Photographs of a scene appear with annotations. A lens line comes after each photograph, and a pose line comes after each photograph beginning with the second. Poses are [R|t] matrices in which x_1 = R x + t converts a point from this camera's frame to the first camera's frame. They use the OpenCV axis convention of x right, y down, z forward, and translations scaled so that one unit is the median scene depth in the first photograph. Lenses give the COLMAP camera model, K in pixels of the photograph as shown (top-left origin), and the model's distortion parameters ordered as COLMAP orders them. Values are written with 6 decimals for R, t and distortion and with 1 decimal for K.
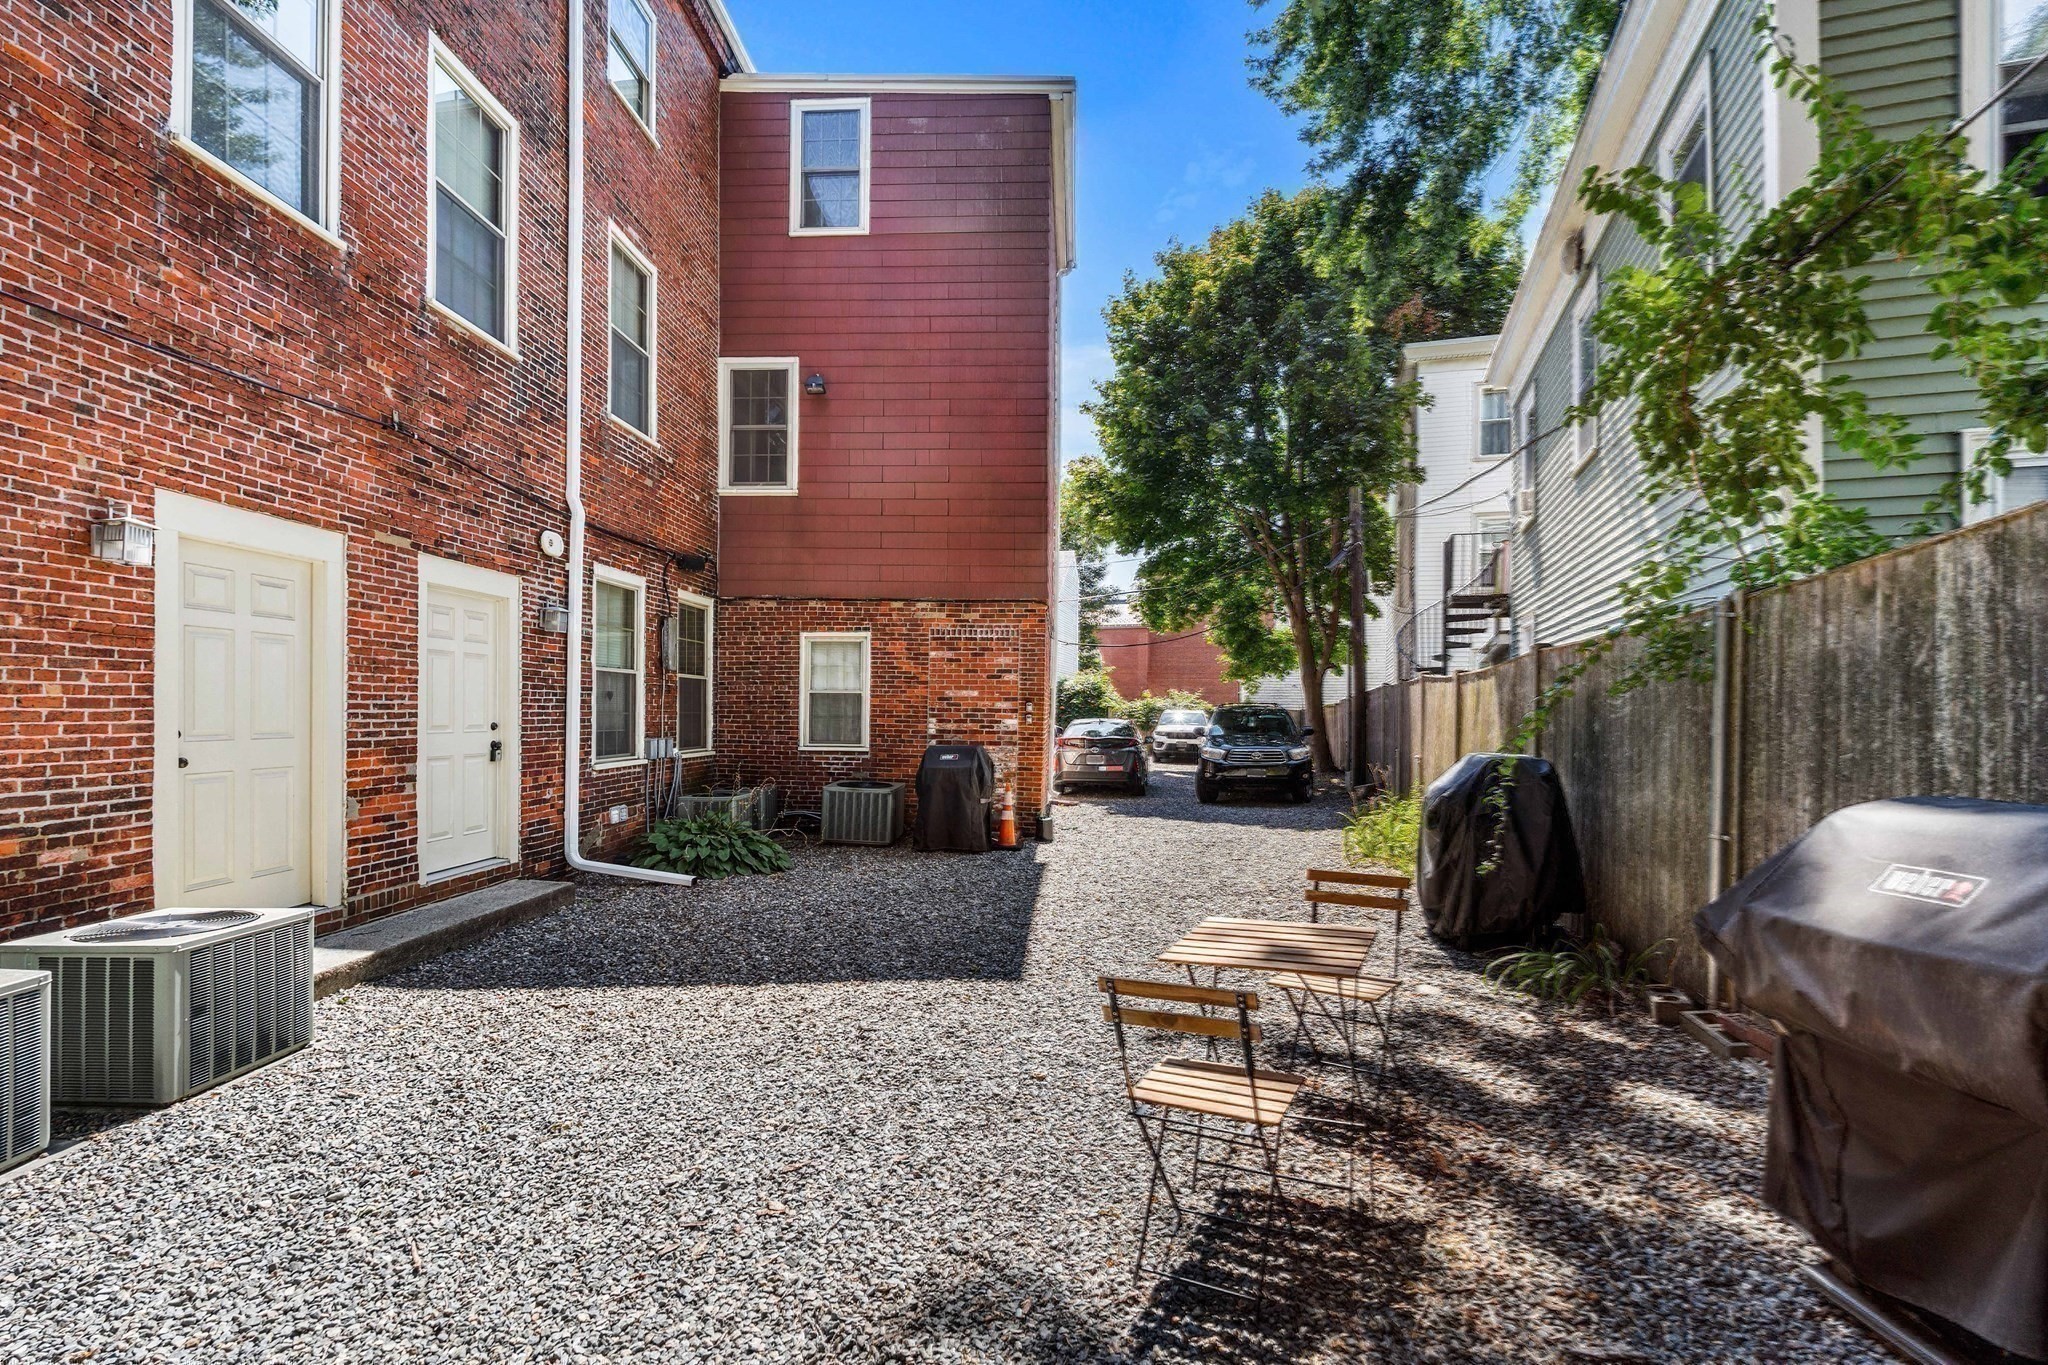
lens RADIAL K [[913.3, 0, 1025.1], [0, 913.3, 705.0], [0, 0, 1]] dist [0.001327, 0.000250]
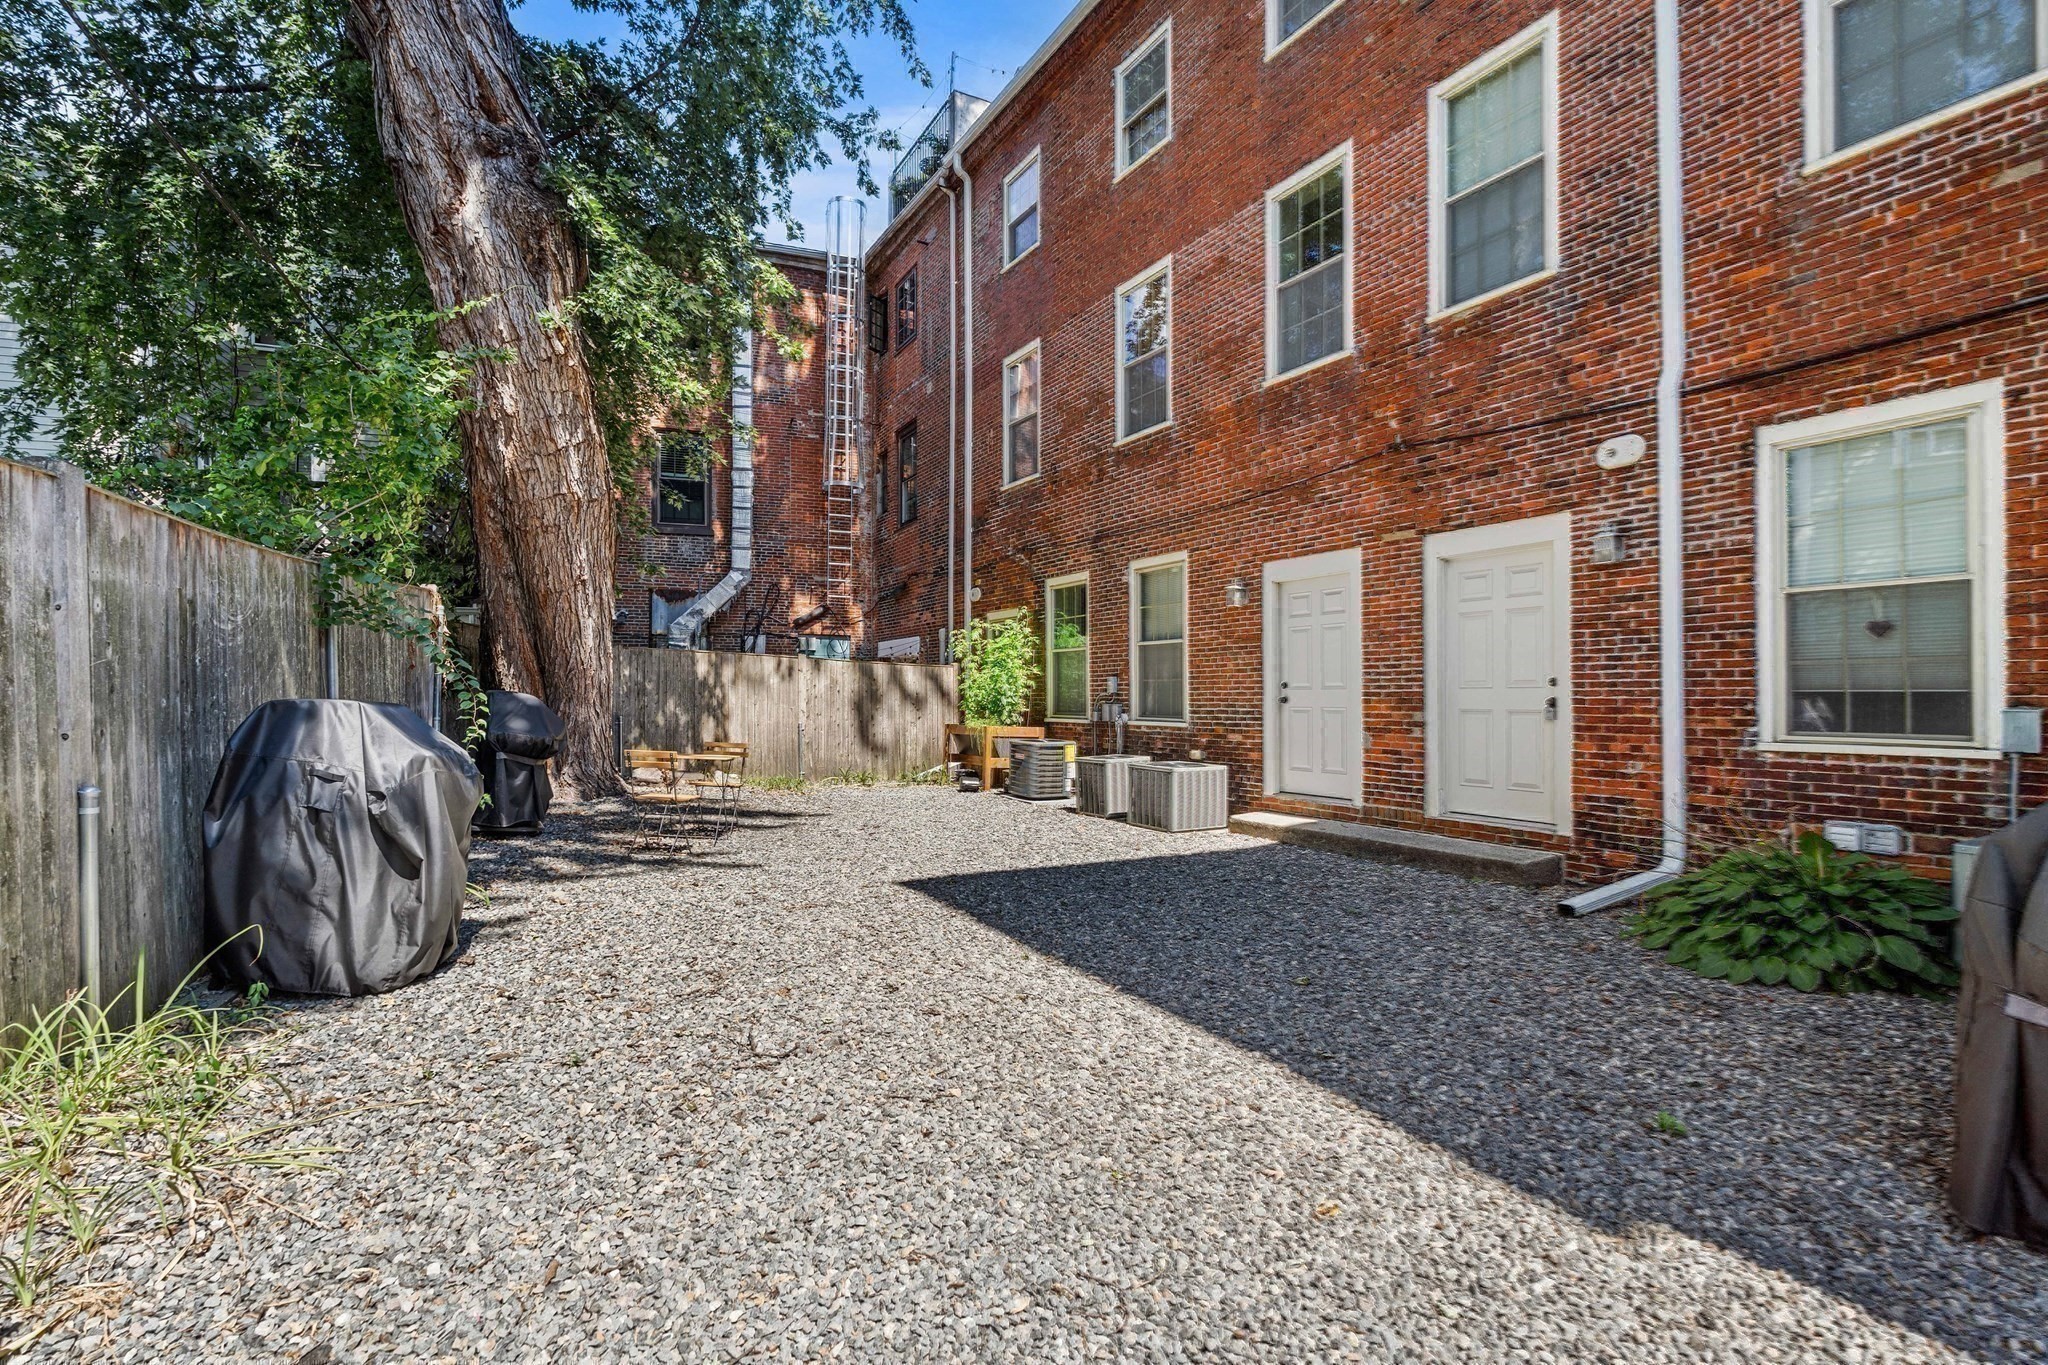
lens RADIAL K [[913.3, 0, 1023.8], [0, 913.3, 692.4], [0, 0, 1]] dist [0.001327, 0.000250]
pose [[-0.830875, -0.011314, -0.556345, 0.435940], [-0.003425, 0.999878, -0.015220, 0.057522], [0.556449, -0.010741, -0.830812, 1.694731]]
